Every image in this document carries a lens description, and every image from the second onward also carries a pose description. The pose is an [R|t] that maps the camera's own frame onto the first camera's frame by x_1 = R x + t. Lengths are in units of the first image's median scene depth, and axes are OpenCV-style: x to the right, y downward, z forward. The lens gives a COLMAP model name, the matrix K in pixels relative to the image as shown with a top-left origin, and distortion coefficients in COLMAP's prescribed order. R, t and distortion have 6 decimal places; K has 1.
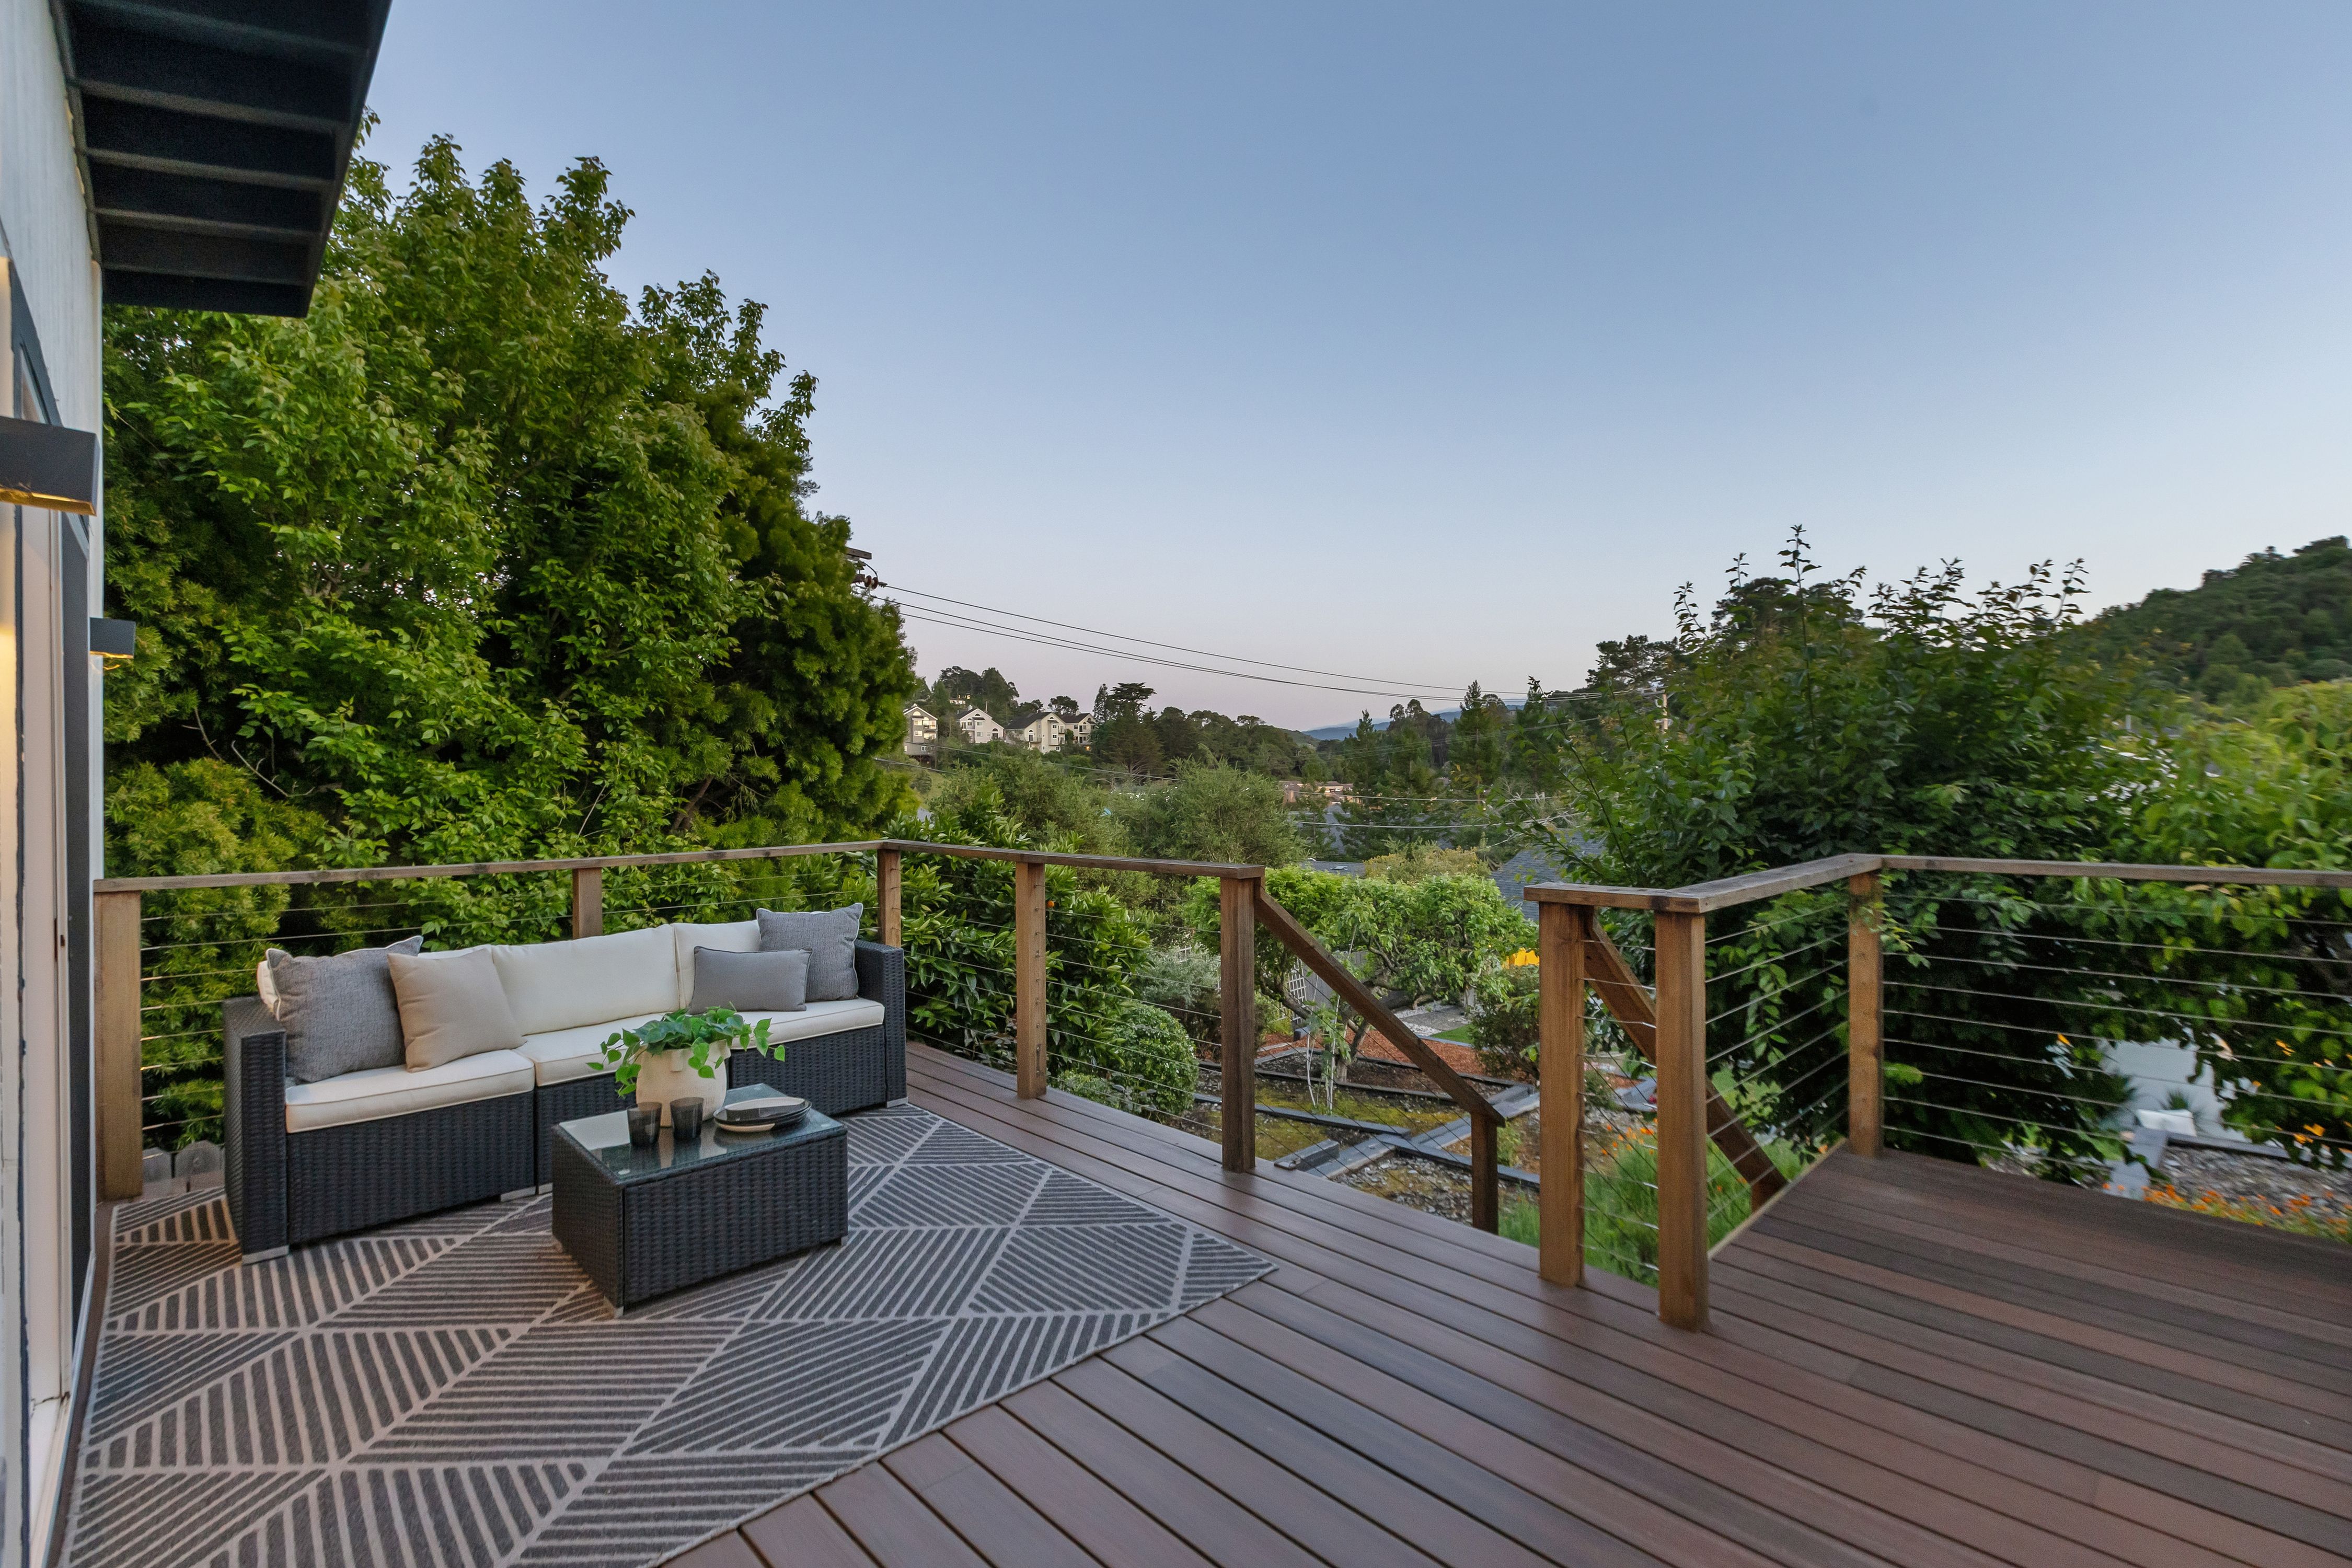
lens RADIAL K [[1045.5, 0, 1187.9], [0, 1045.5, 786.4], [0, 0, 1]] dist [0.002085, -0.001419]
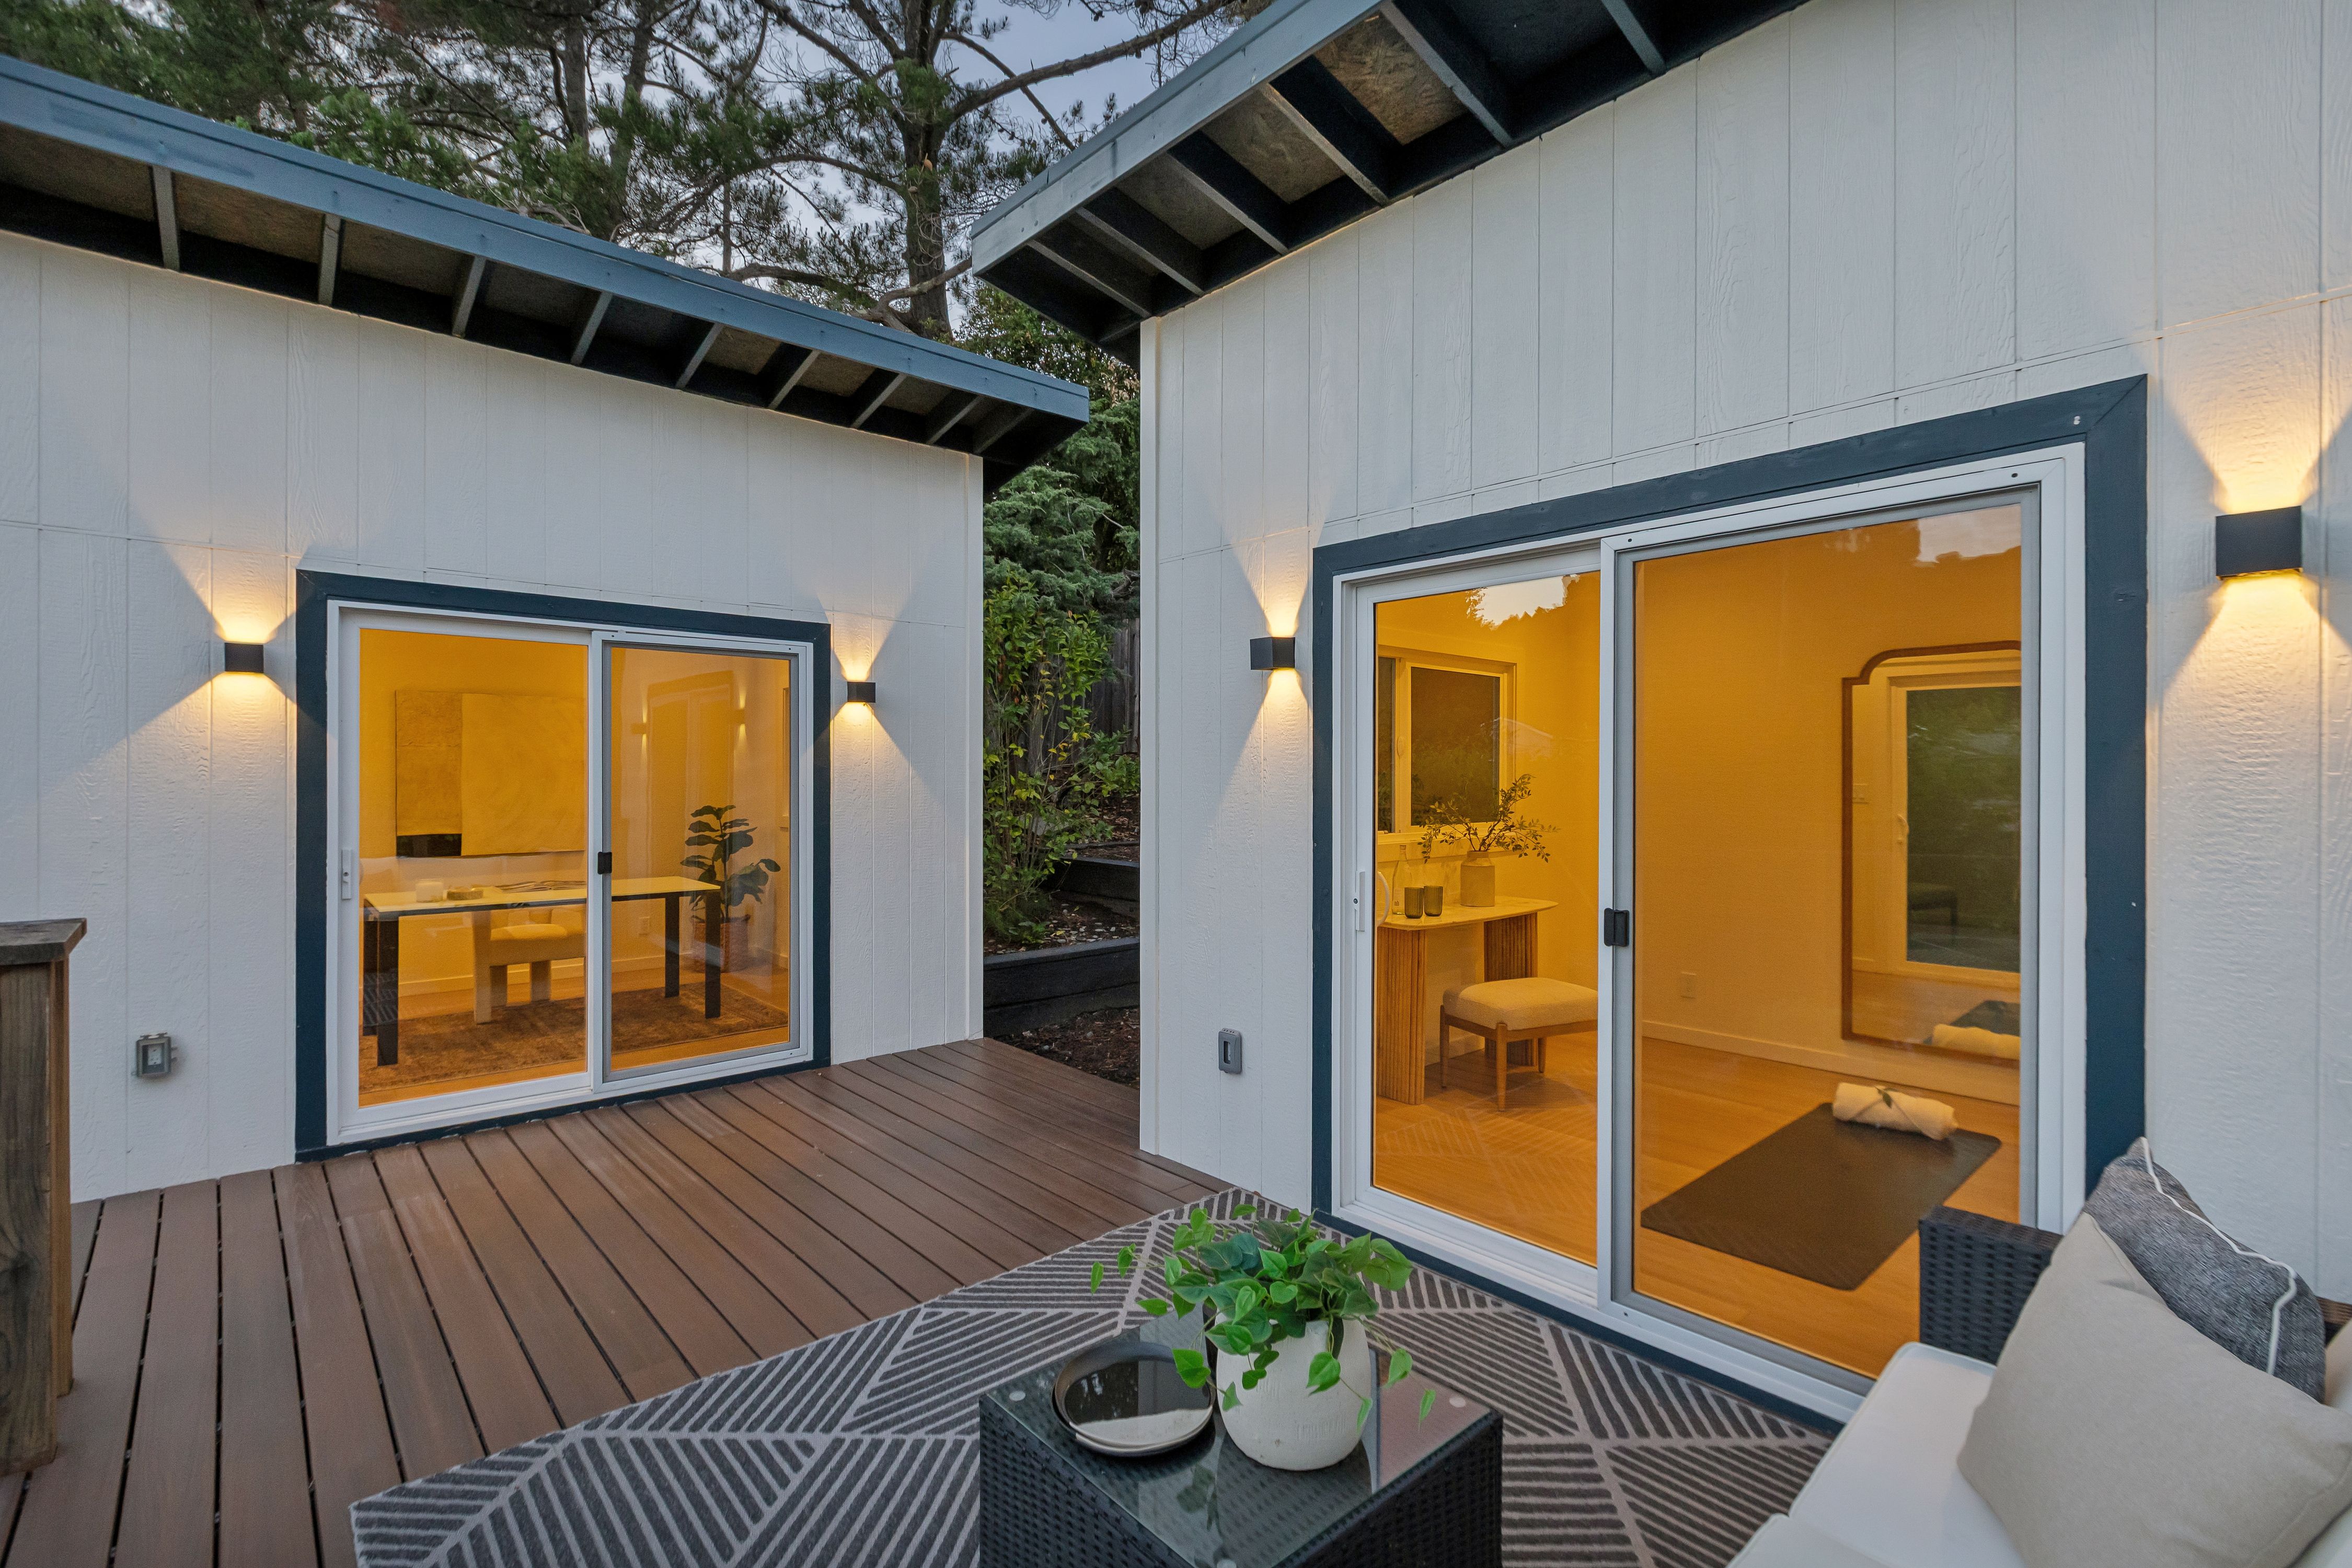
lens RADIAL K [[1045.5, 0, 1180.2], [0, 1045.5, 776.9], [0, 0, 1]] dist [0.002085, -0.001419]
pose [[-0.999306, 0.002100, 0.037186, -0.587581], [0.002394, 0.999966, 0.007857, -0.028572], [-0.037168, 0.007941, -0.999277, 2.015707]]
